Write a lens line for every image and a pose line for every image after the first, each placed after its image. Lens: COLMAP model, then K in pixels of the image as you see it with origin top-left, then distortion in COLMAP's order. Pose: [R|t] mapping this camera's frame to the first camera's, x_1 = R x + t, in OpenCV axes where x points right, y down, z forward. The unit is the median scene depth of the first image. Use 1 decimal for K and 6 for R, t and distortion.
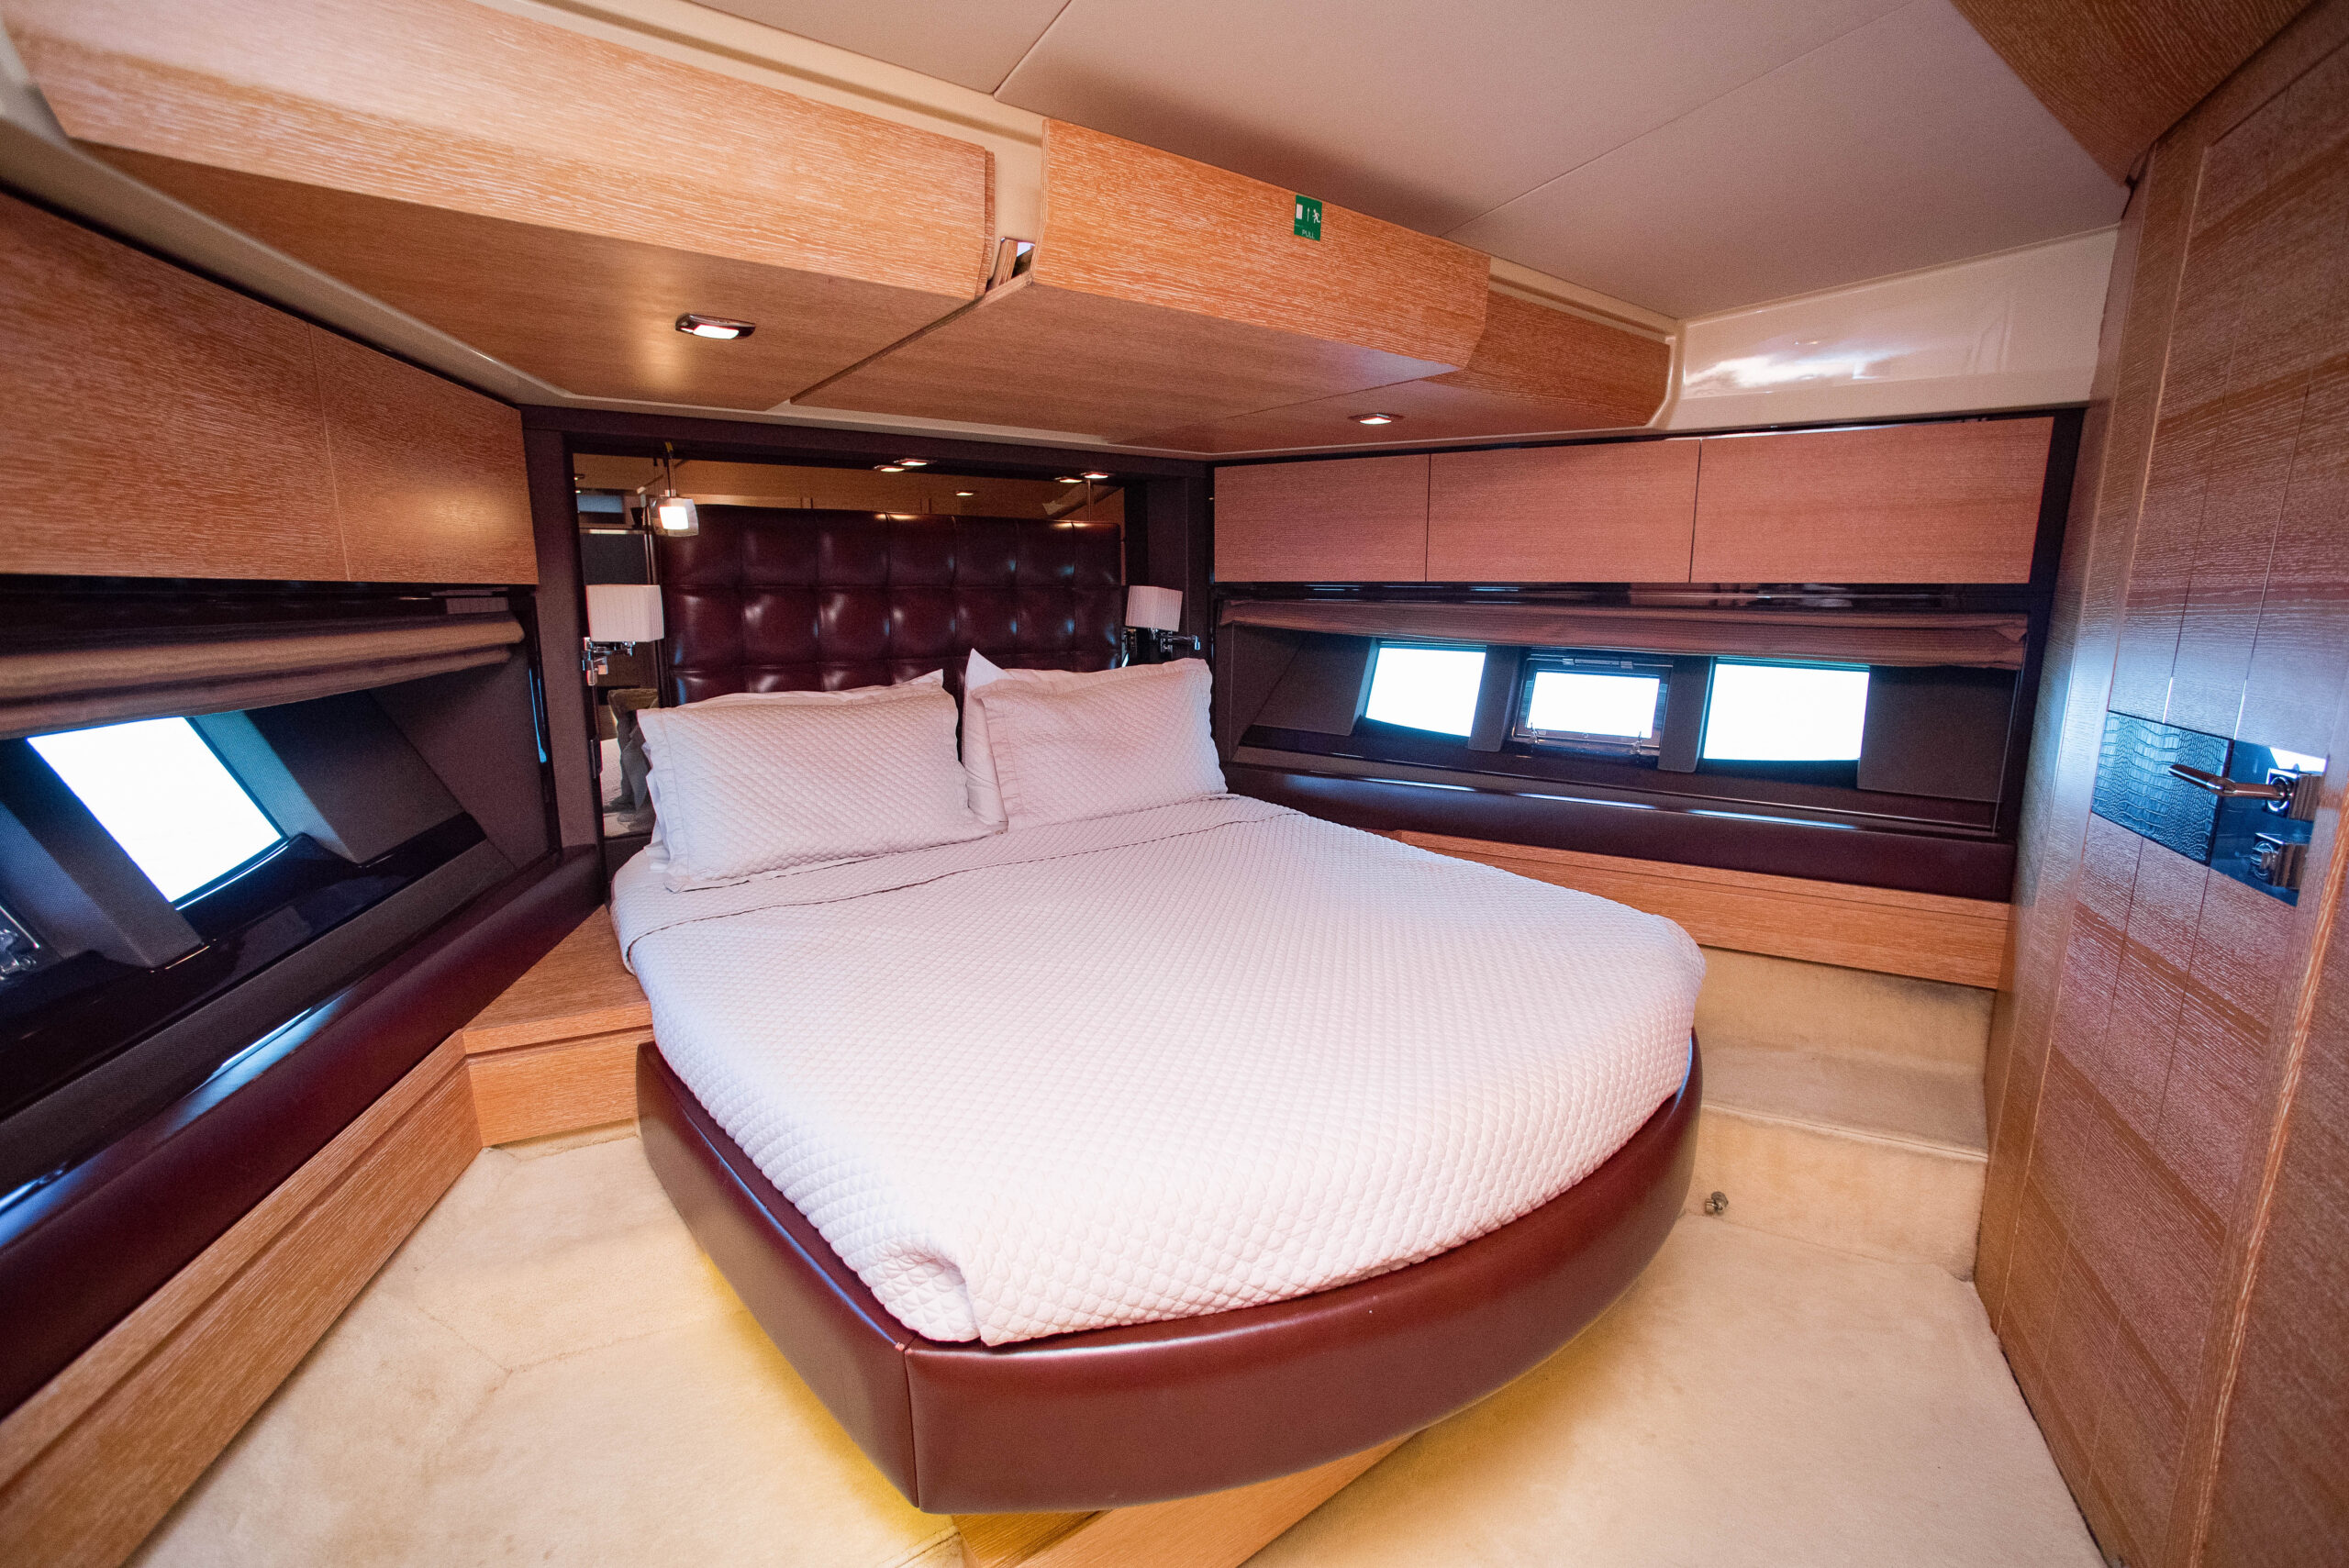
lens RADIAL K [[952.1, 0, 1180.2], [0, 952.1, 771.3], [0, 0, 1]] dist [-0.064285, 0.029204]
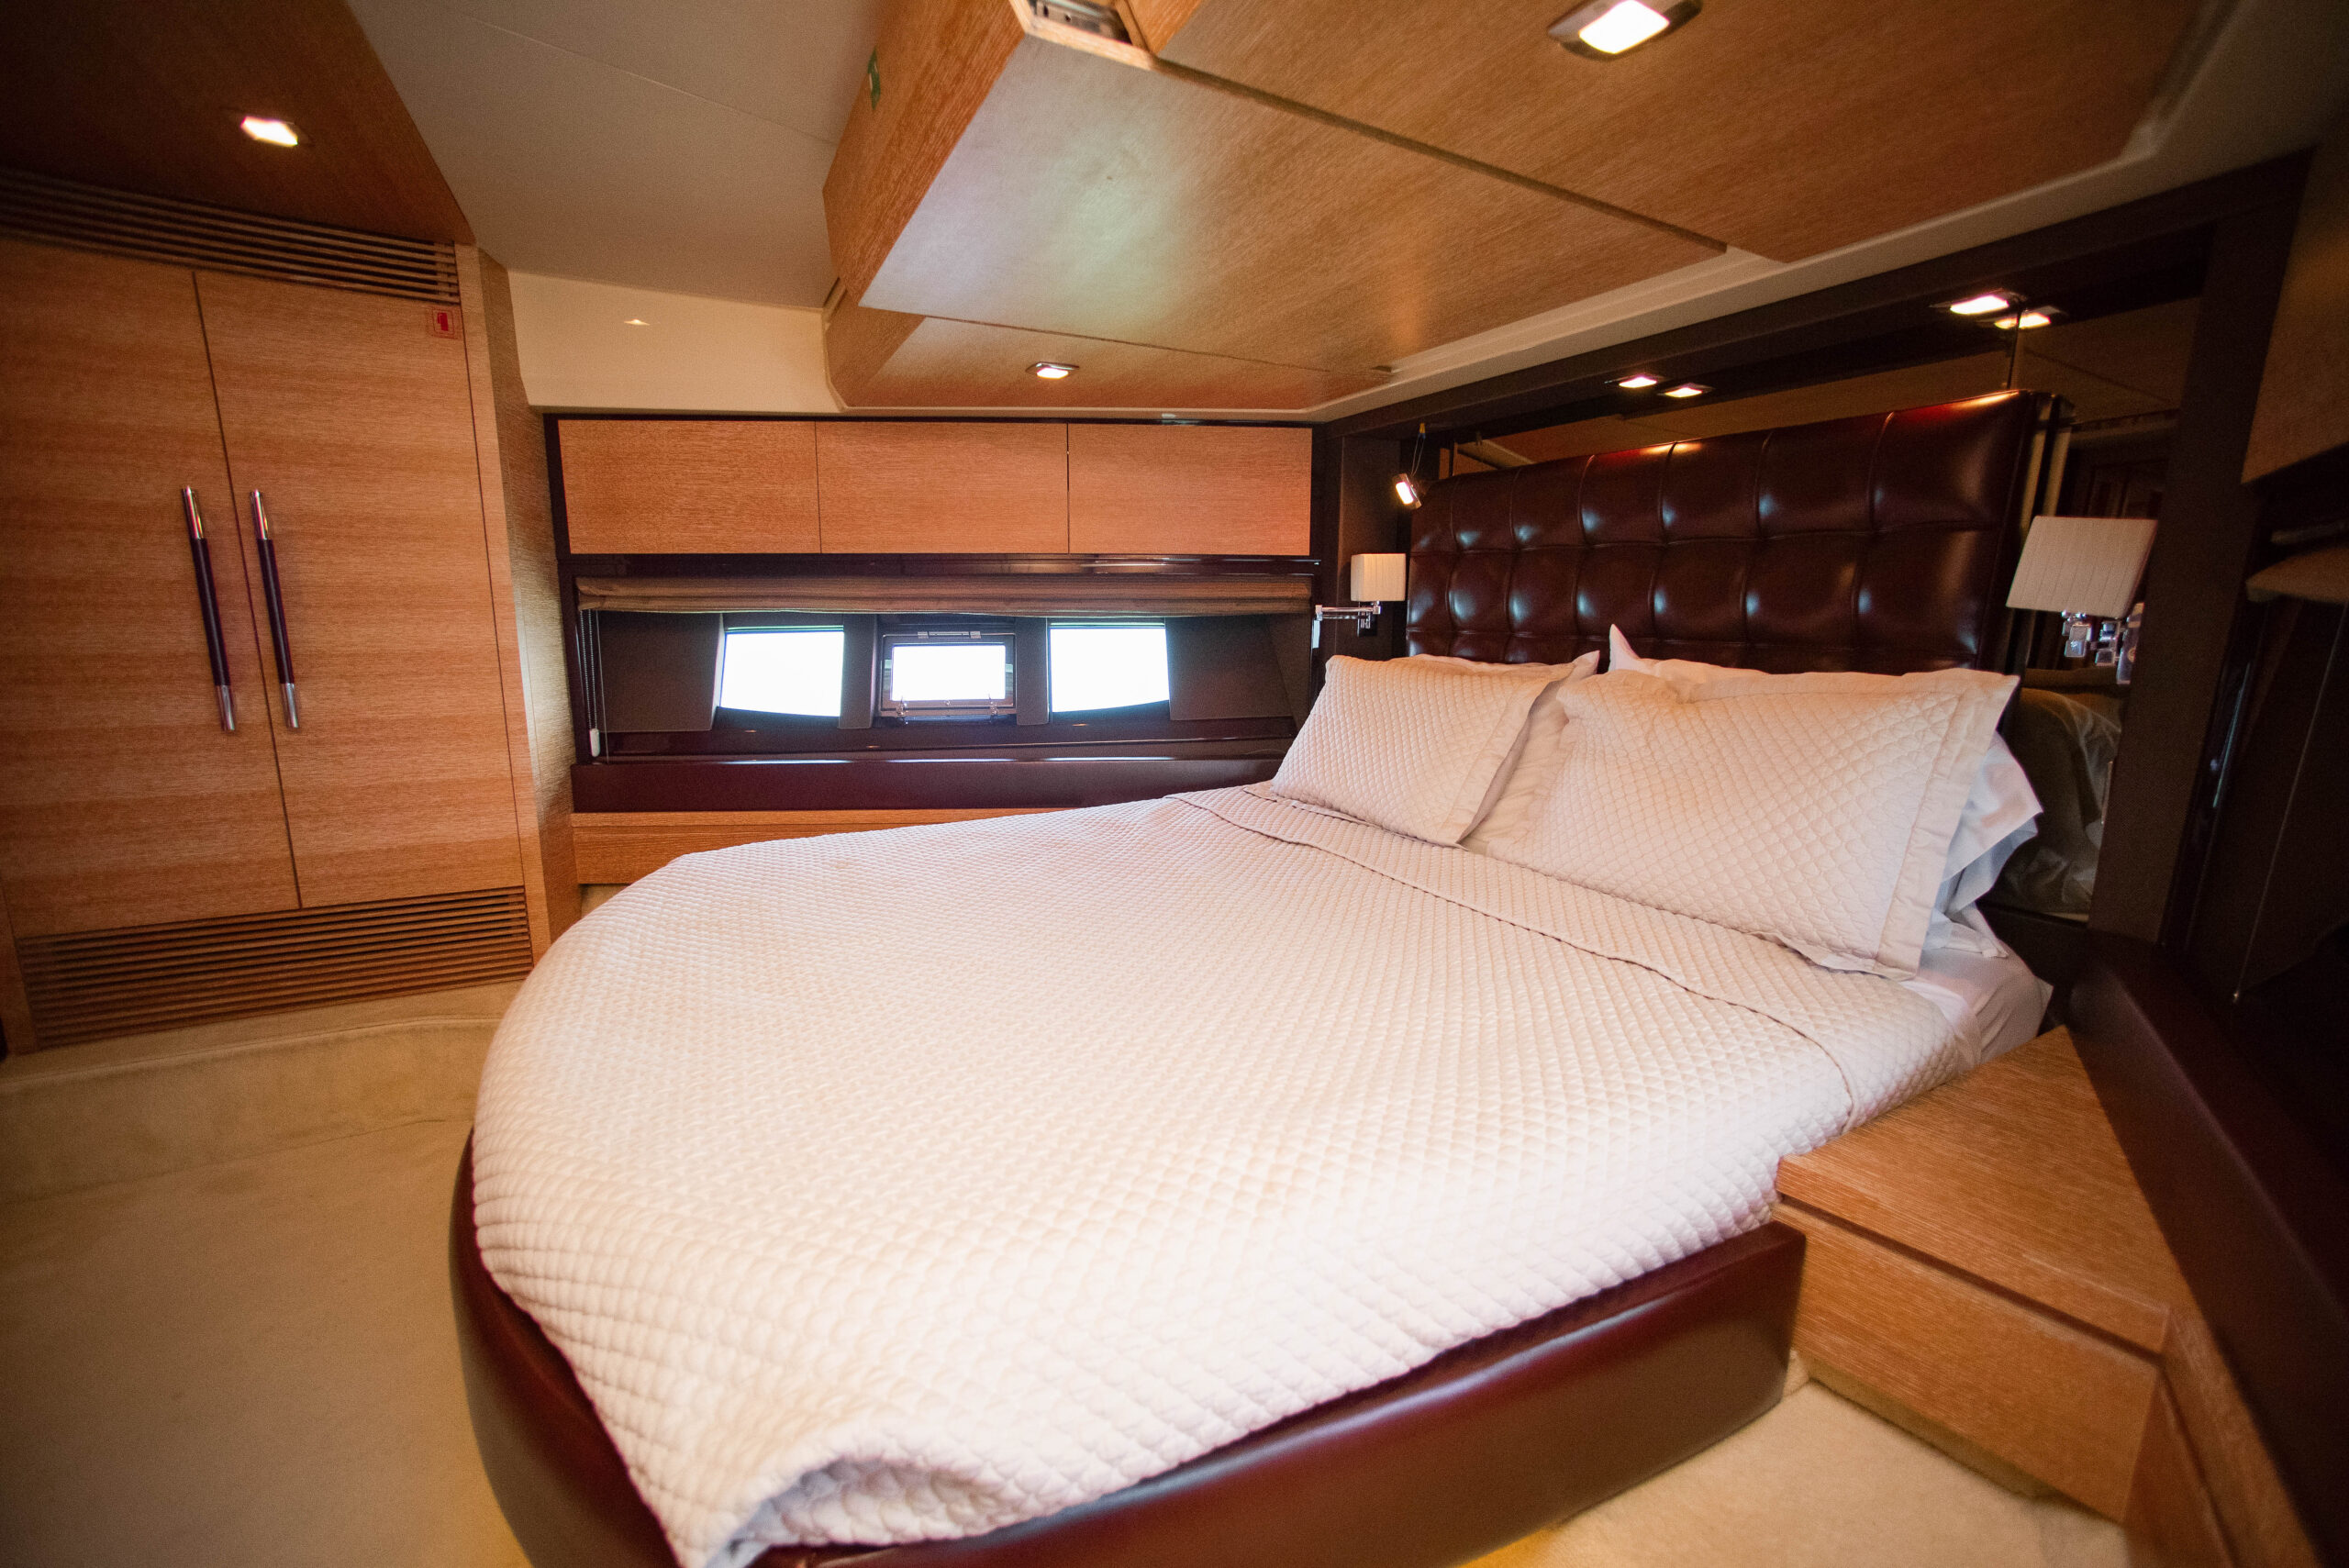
lens RADIAL K [[952.1, 0, 1180.2], [0, 952.1, 771.3], [0, 0, 1]] dist [-0.064285, 0.029204]
pose [[0.729952, -0.145351, 0.667865, -0.090124], [0.127405, 0.988936, 0.075978, -0.011567], [-0.671519, 0.029629, 0.740395, 0.065407]]
